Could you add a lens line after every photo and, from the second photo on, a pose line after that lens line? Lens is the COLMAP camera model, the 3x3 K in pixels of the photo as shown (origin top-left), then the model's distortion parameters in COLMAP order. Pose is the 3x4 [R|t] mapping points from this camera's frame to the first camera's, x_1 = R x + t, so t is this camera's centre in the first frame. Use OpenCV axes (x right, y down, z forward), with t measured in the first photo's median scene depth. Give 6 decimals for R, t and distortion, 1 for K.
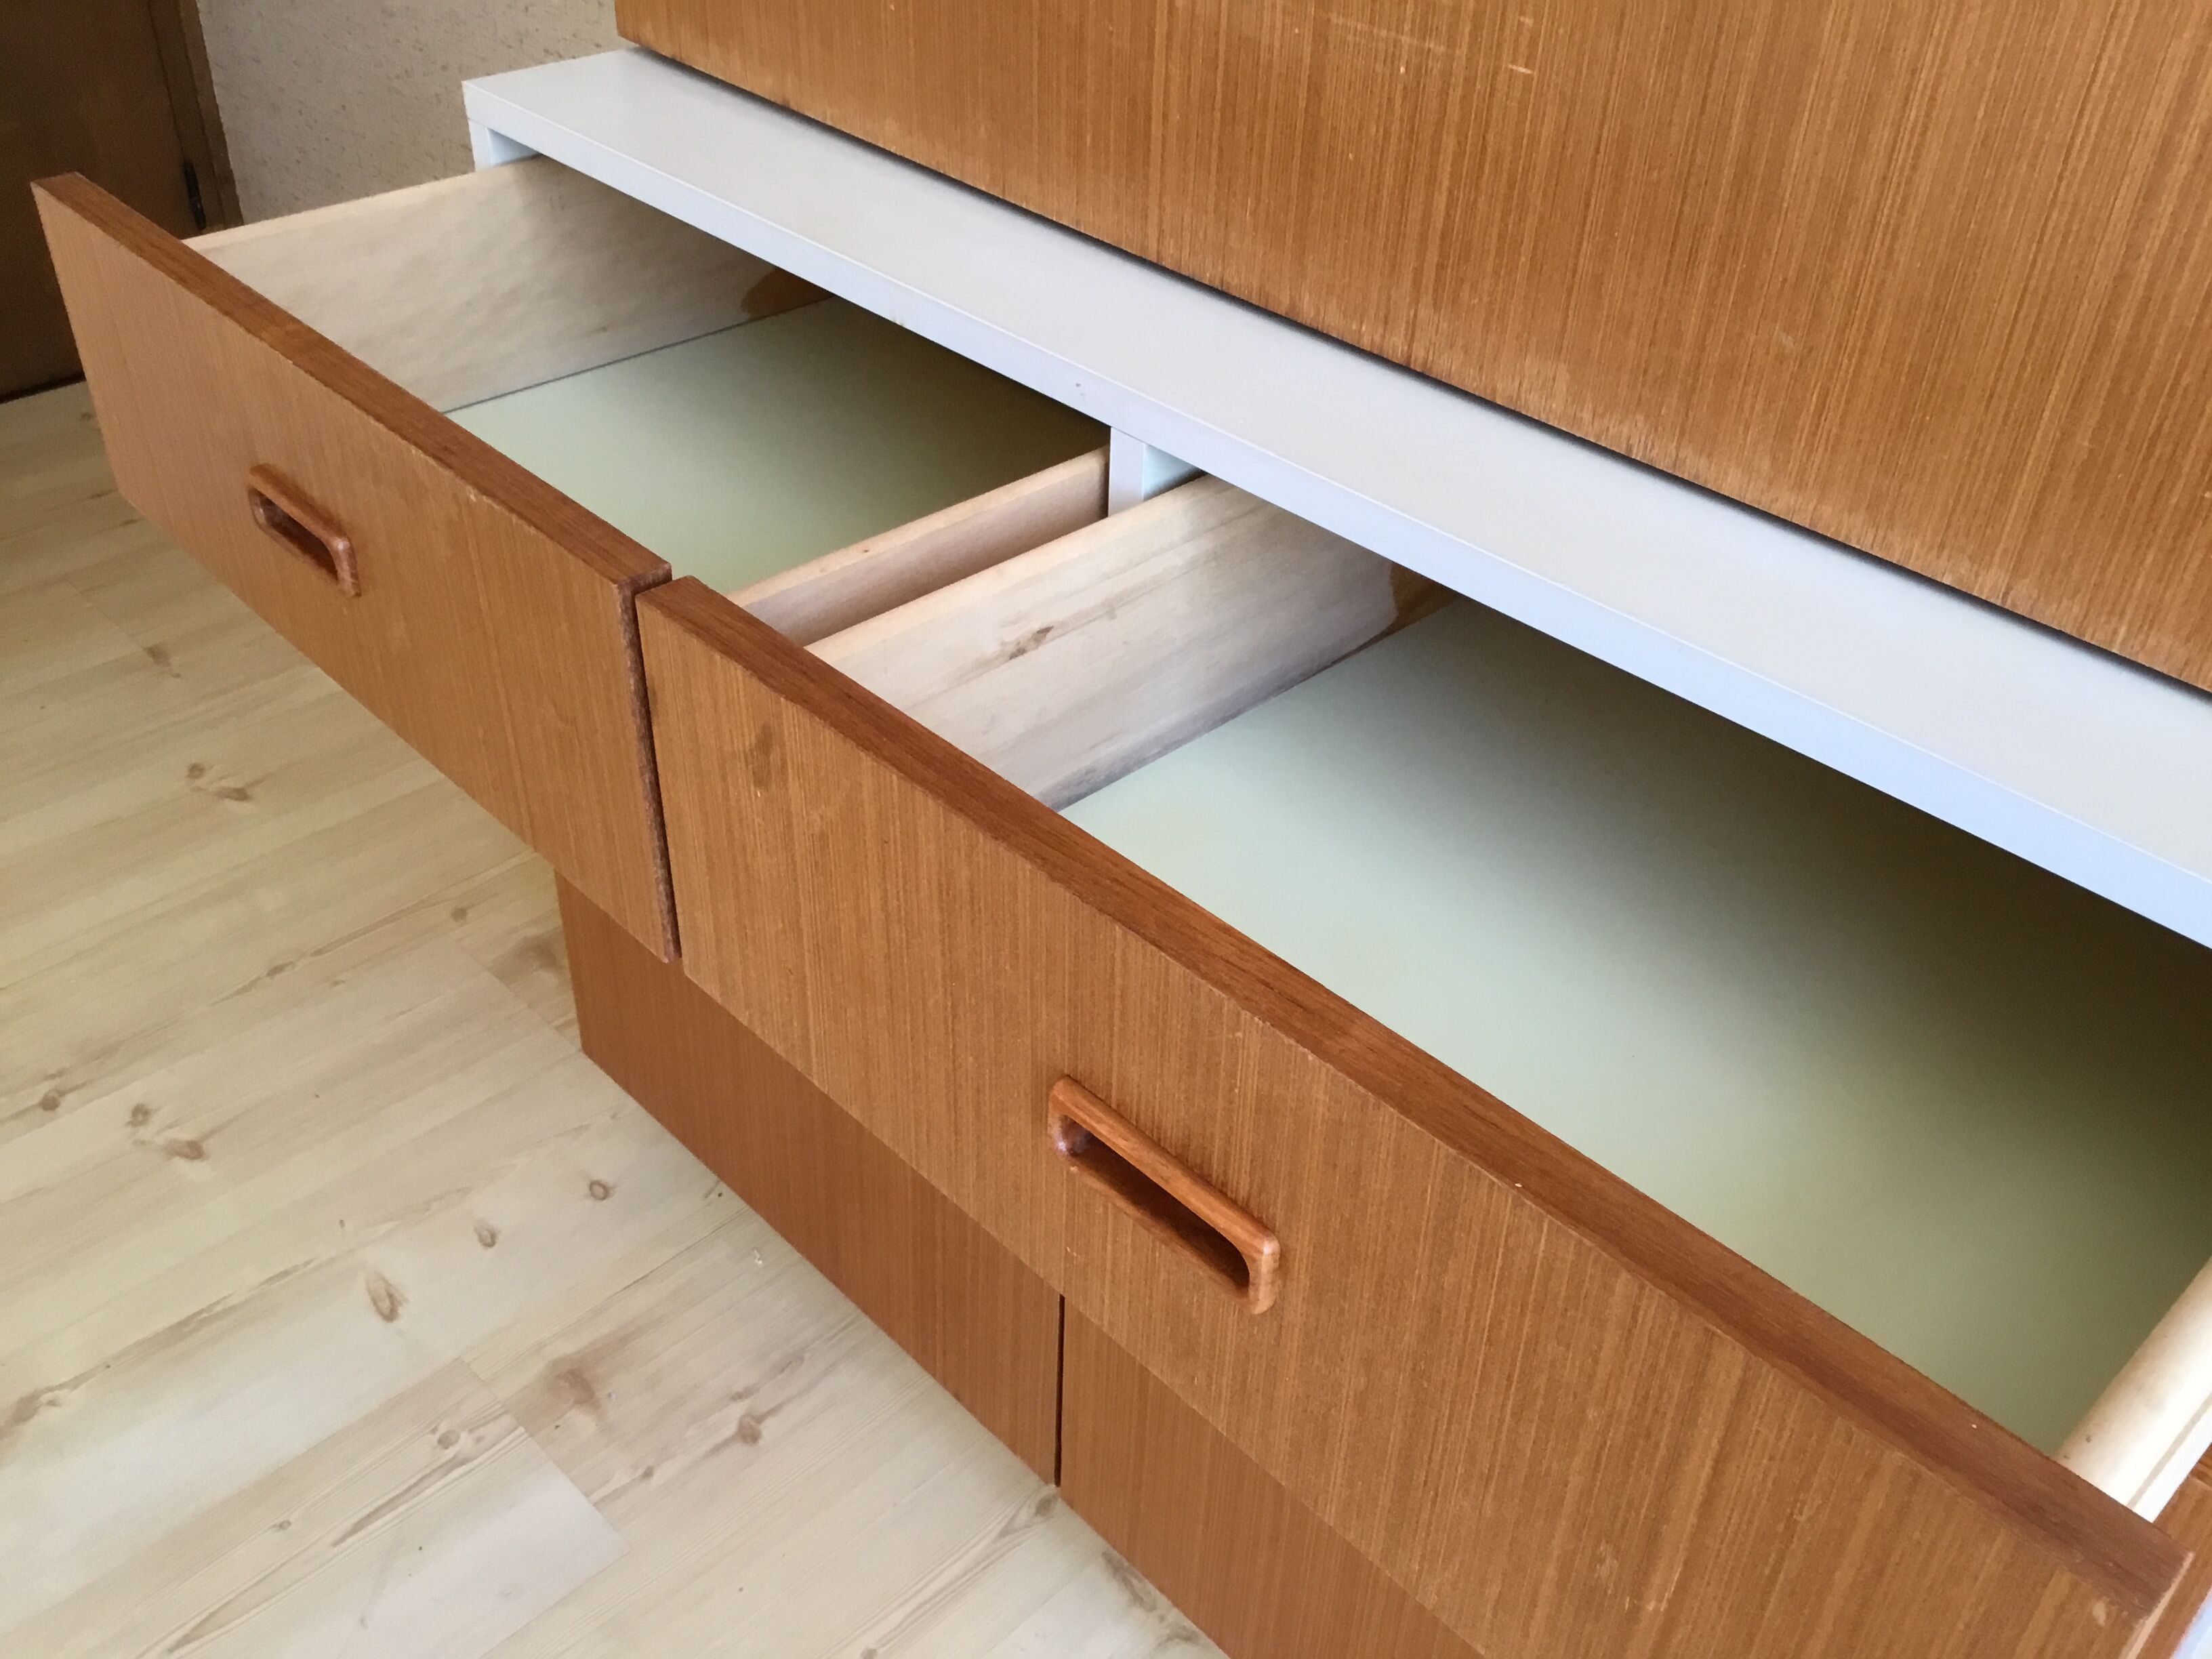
lens RADIAL K [[2013.1, 0, 1108.7], [0, 2013.1, 819.9], [0, 0, 1]] dist [0.111931, -0.230803]
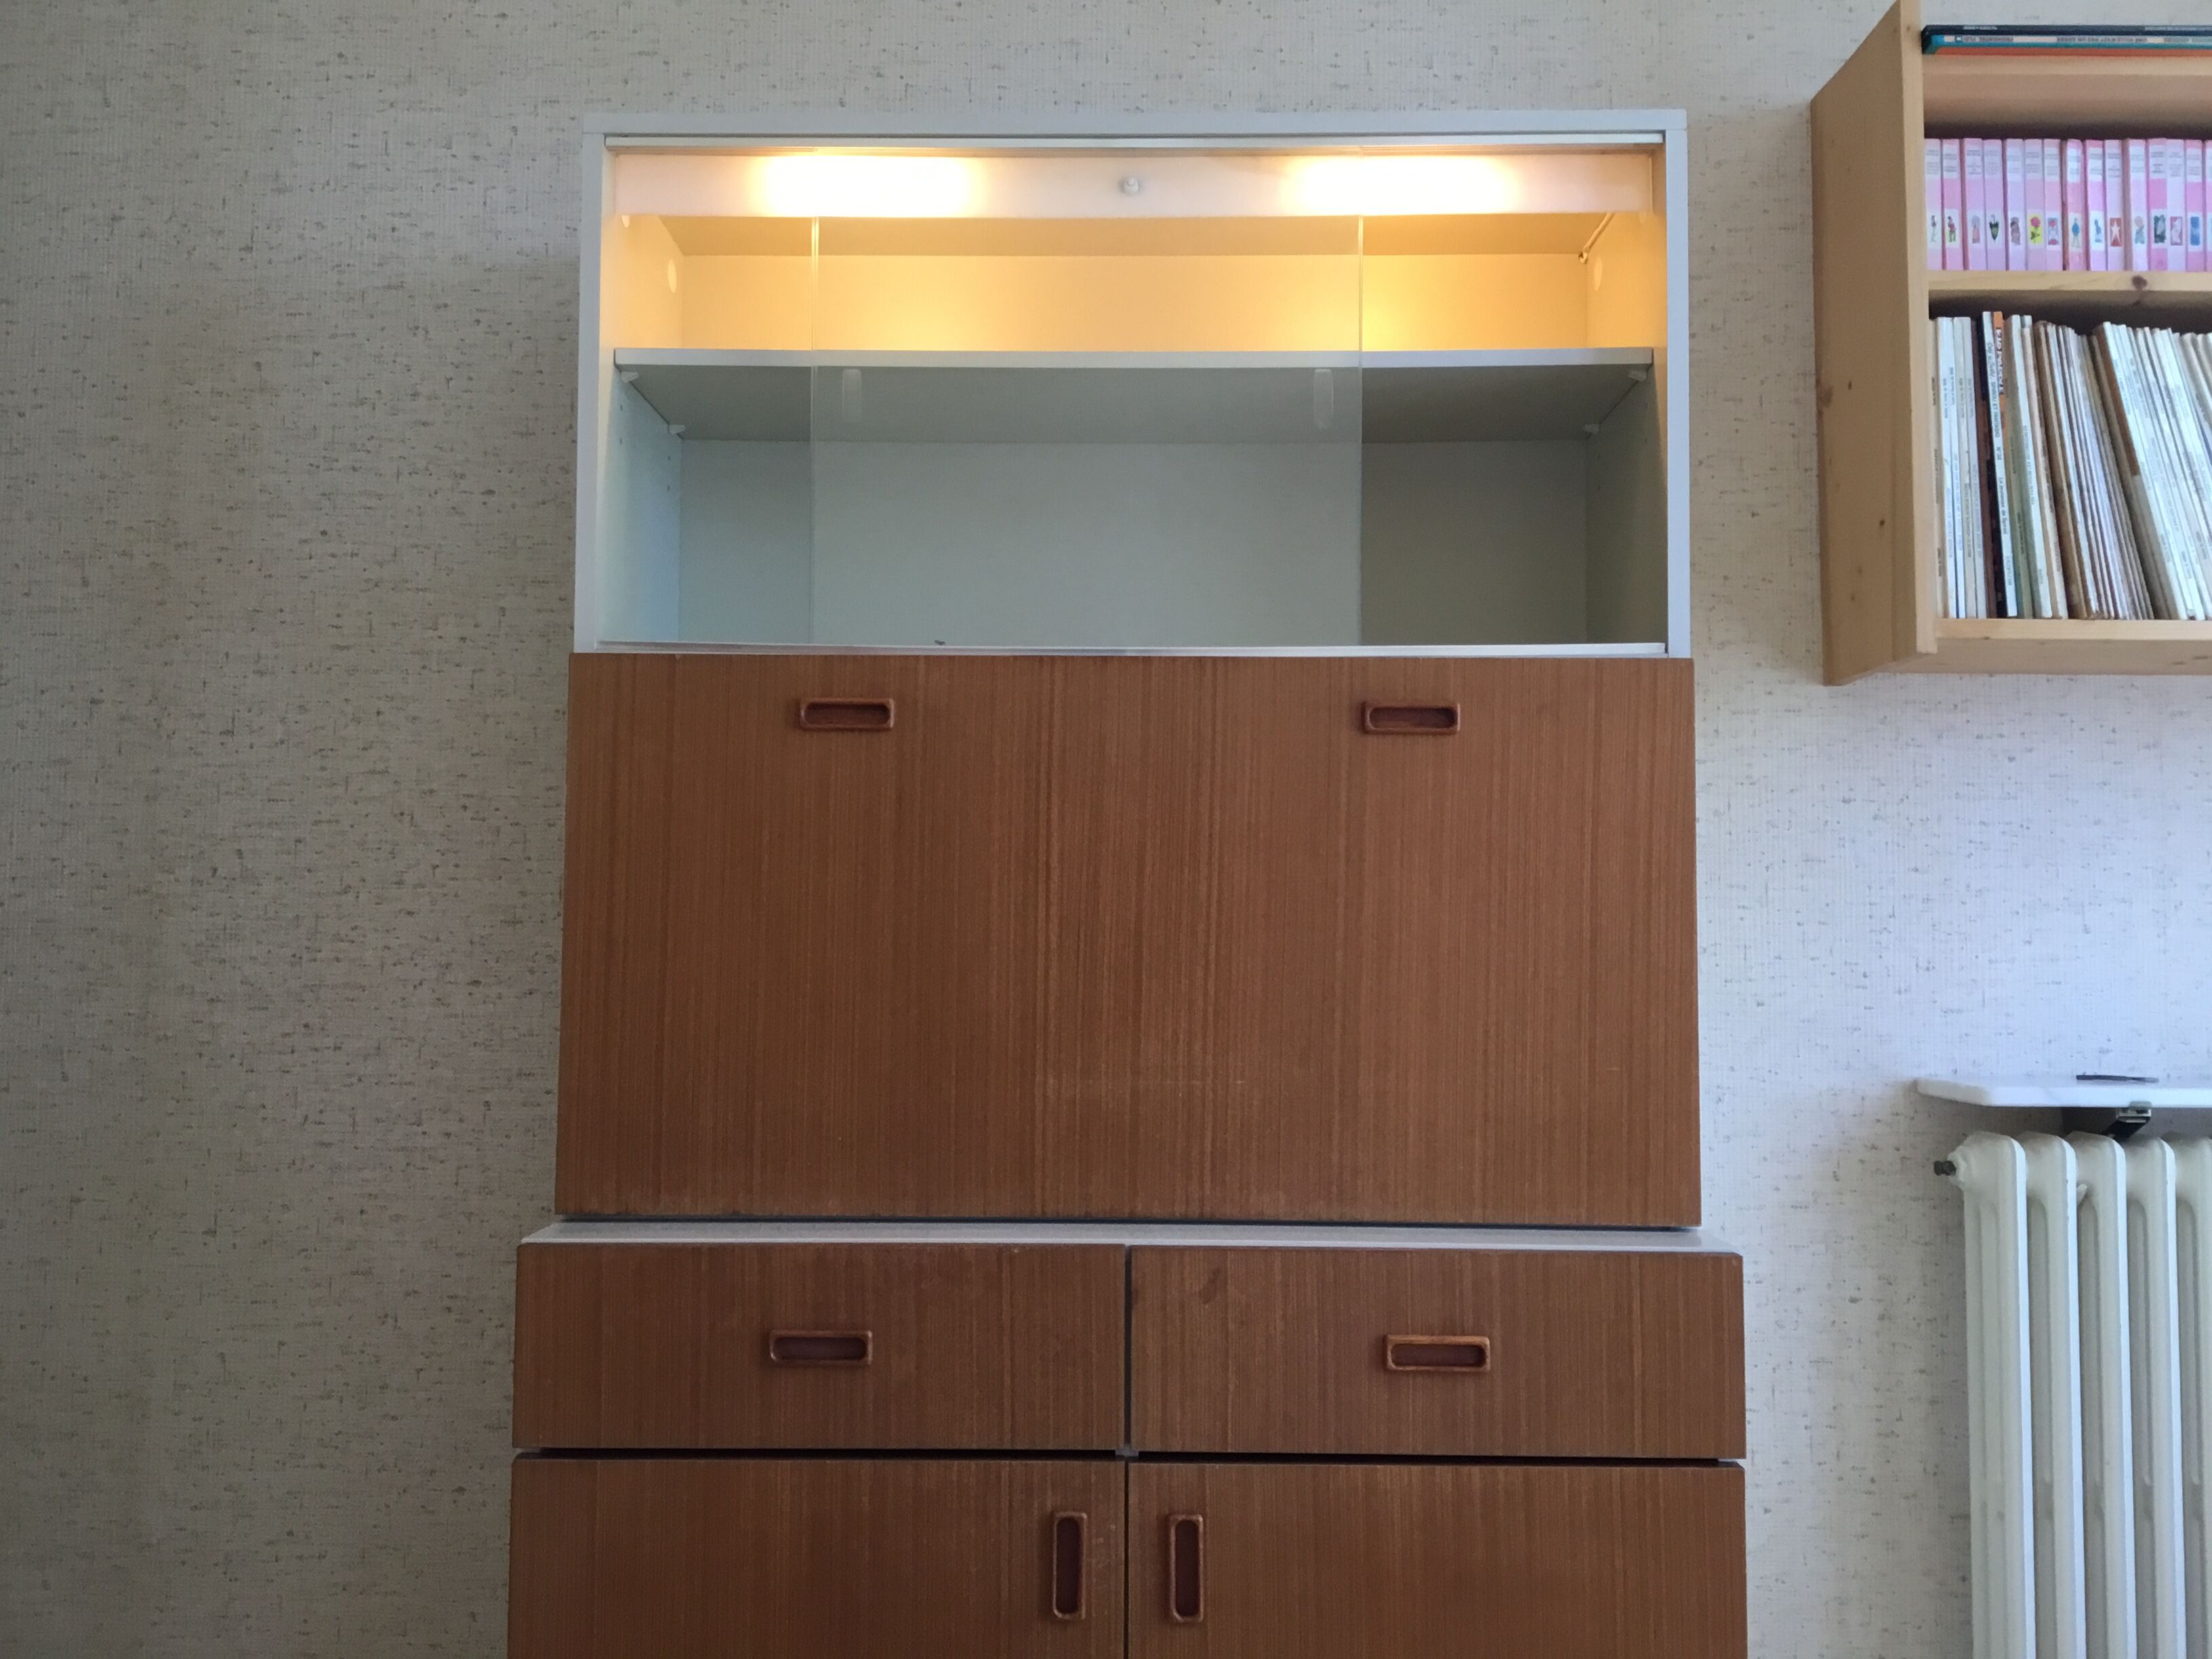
lens RADIAL K [[2013.1, 0, 1108.7], [0, 2013.1, 819.9], [0, 0, 1]] dist [0.111931, -0.230803]
pose [[0.700931, 0.013264, 0.713106, -1.548607], [0.432191, 0.787456, -0.439459, 0.372234], [-0.567369, 0.616228, 0.546219, -0.441568]]
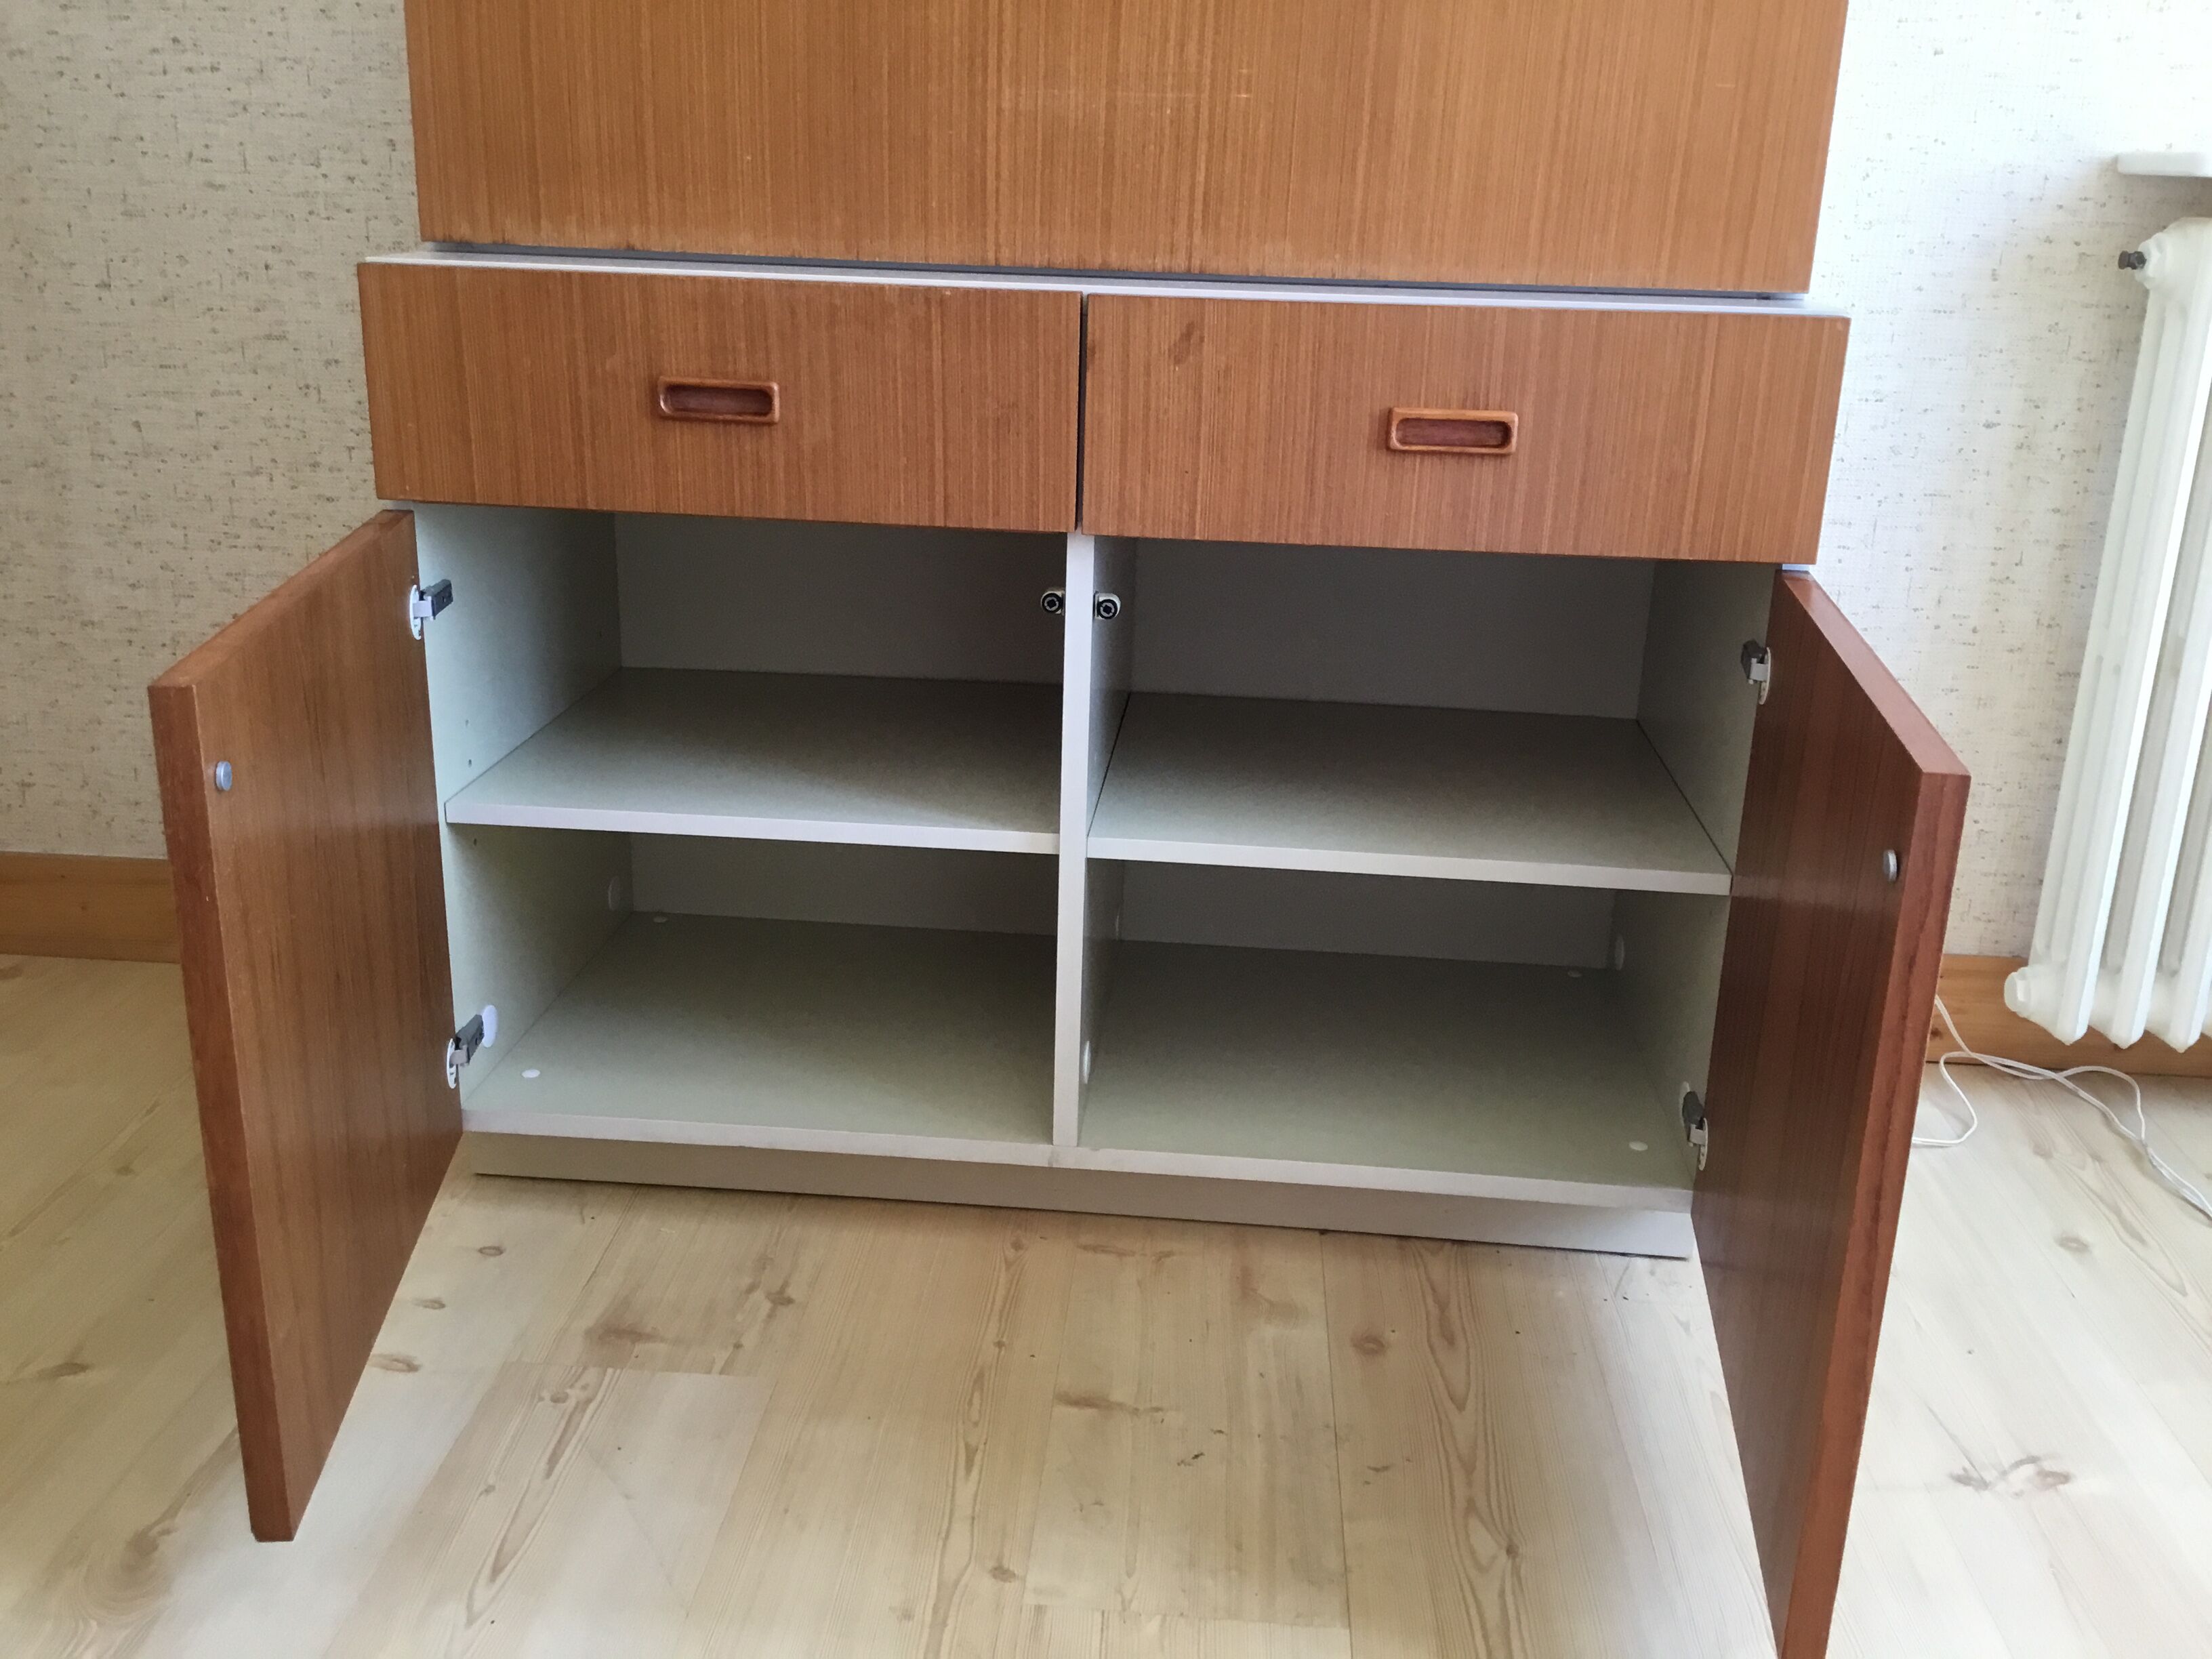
lens RADIAL K [[2013.1, 0, 1108.7], [0, 2013.1, 819.9], [0, 0, 1]] dist [0.111931, -0.230803]
pose [[0.753324, -0.216772, 0.620897, -1.171697], [0.381260, 0.913224, -0.143744, 0.471341], [-0.535858, 0.345009, 0.770600, -0.208060]]
